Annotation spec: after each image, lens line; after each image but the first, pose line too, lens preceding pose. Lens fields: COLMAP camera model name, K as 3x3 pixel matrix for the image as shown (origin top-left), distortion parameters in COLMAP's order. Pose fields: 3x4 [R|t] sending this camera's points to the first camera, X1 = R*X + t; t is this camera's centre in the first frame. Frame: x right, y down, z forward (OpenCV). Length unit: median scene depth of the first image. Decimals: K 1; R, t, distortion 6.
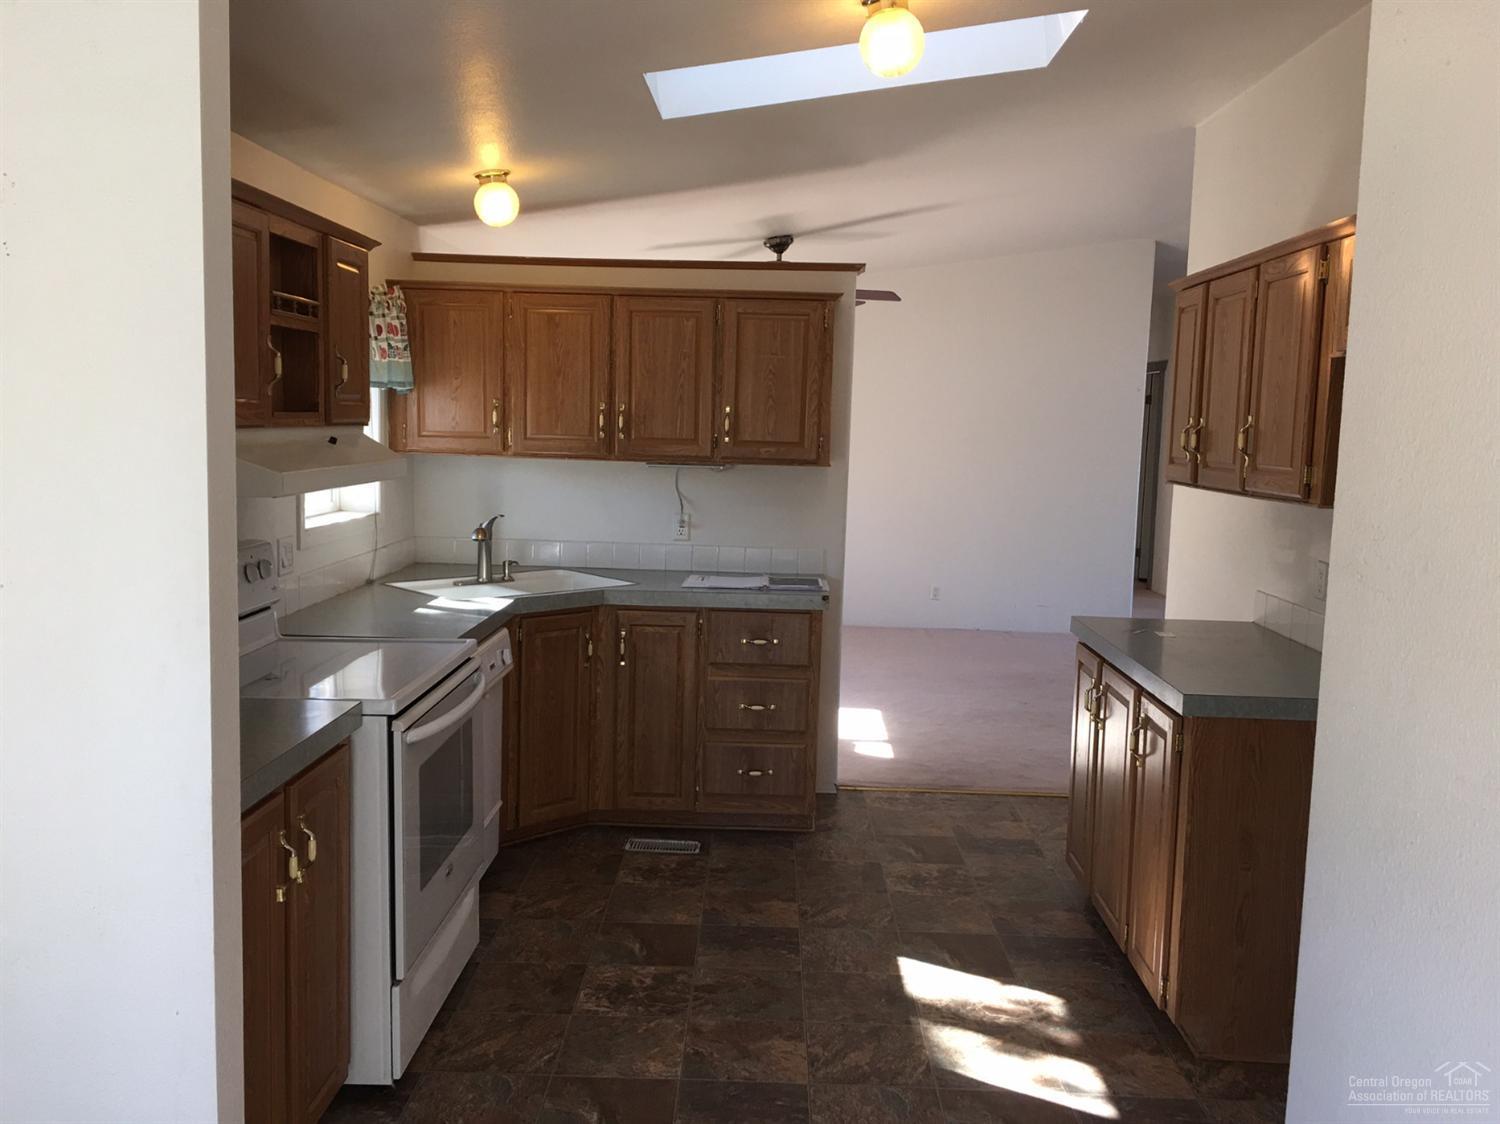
lens RADIAL K [[1272.4, 0, 749.4], [0, 1272.4, 542.6], [0, 0, 1]] dist [0.049337, -0.000548]
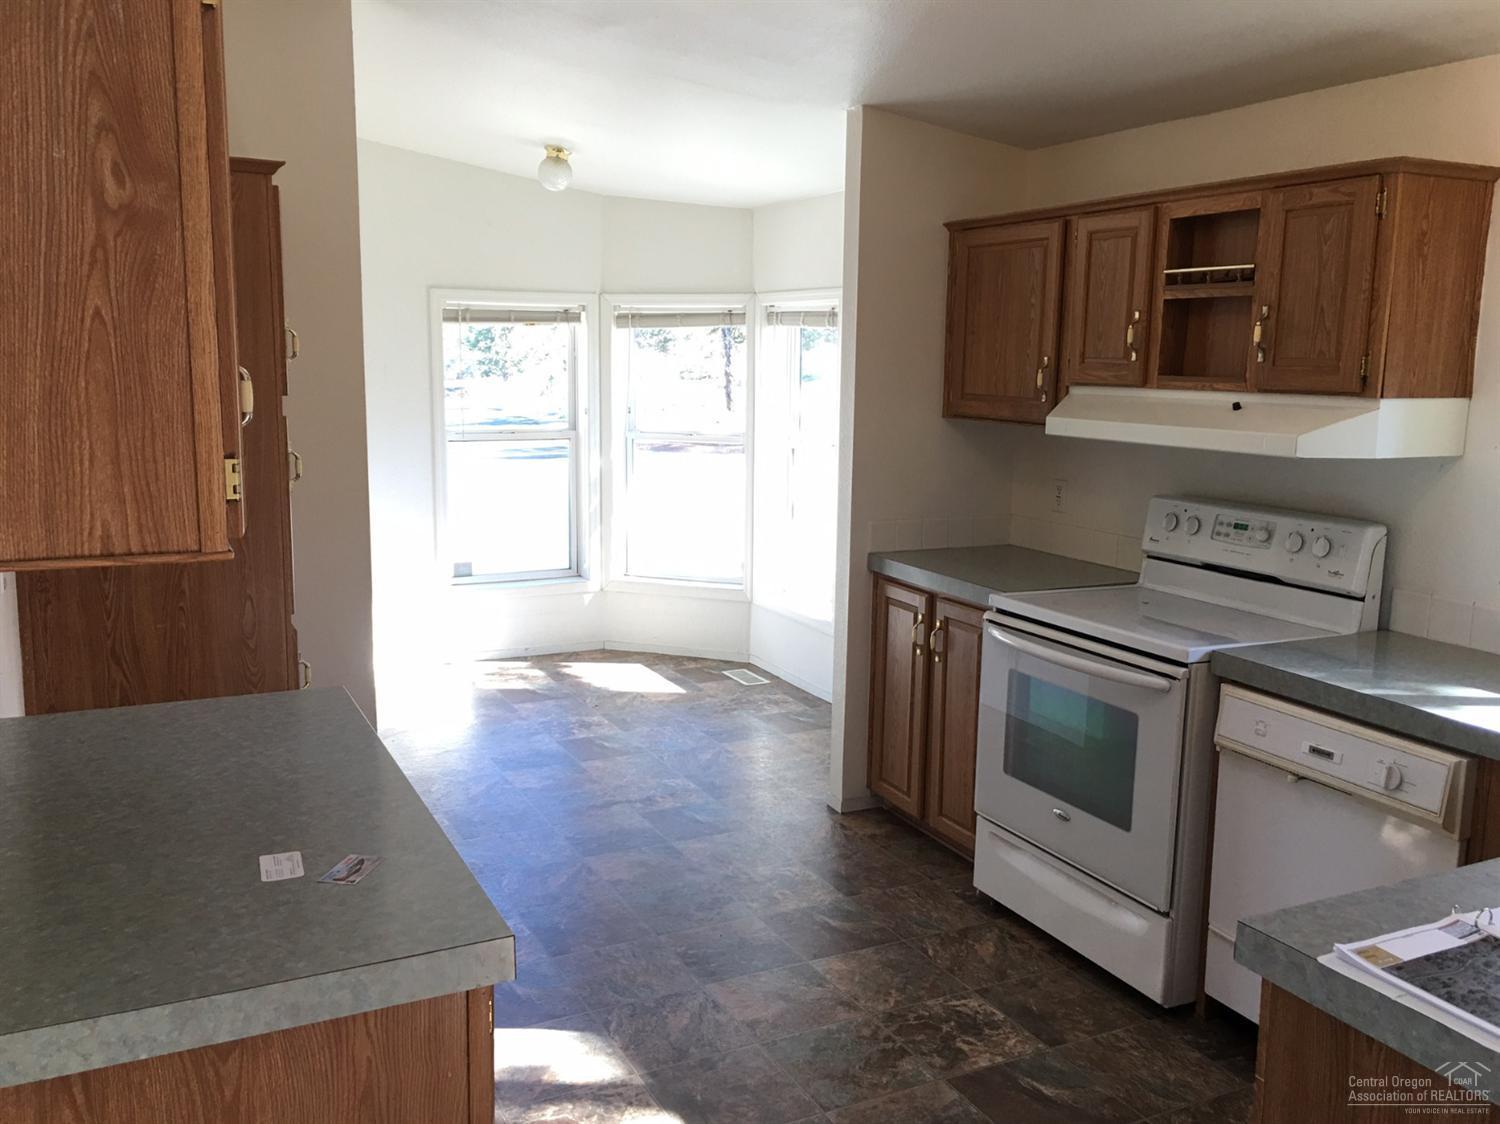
lens RADIAL K [[1272.4, 0, 749.4], [0, 1272.4, 542.6], [0, 0, 1]] dist [0.049337, -0.000548]
pose [[-0.882626, 0.032881, -0.468925, 0.472633], [-0.083398, 0.970773, 0.225044, -0.172643], [0.462620, 0.237737, -0.854087, 1.734883]]
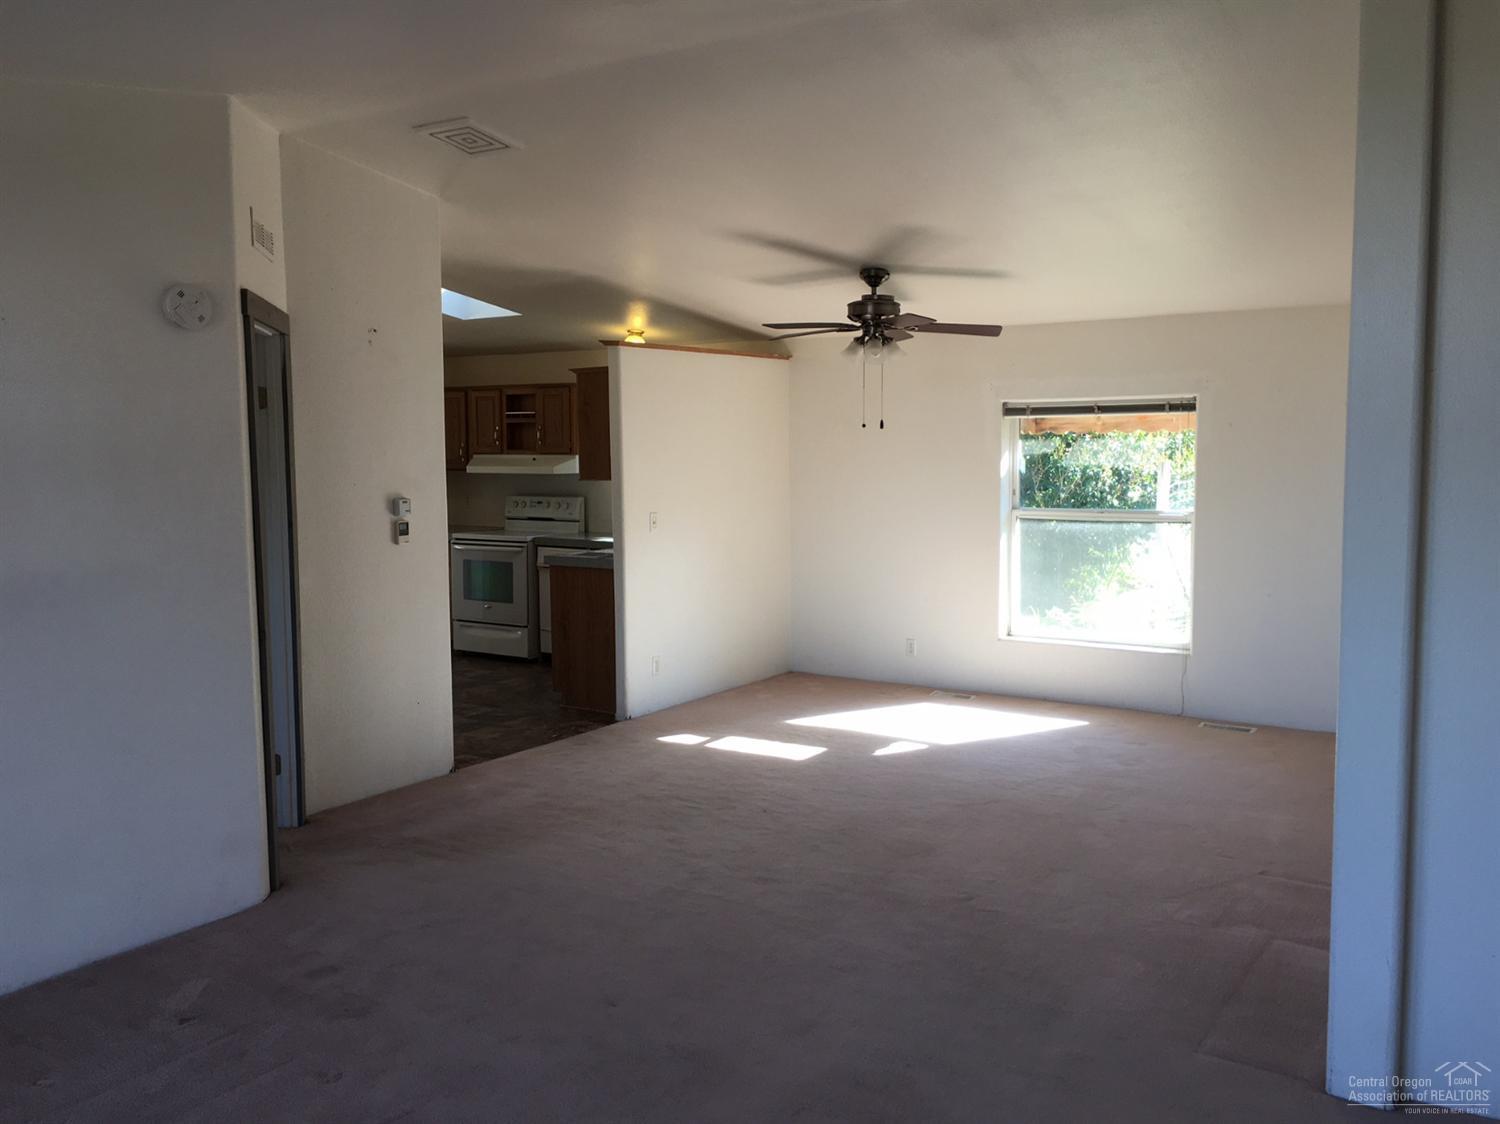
lens RADIAL K [[1272.4, 0, 749.4], [0, 1272.4, 542.6], [0, 0, 1]] dist [0.049337, -0.000548]
pose [[-0.523671, 0.052622, -0.850294, 1.896326], [-0.091407, 0.988858, 0.117492, -0.281618], [0.847003, 0.139250, -0.513026, 2.970824]]
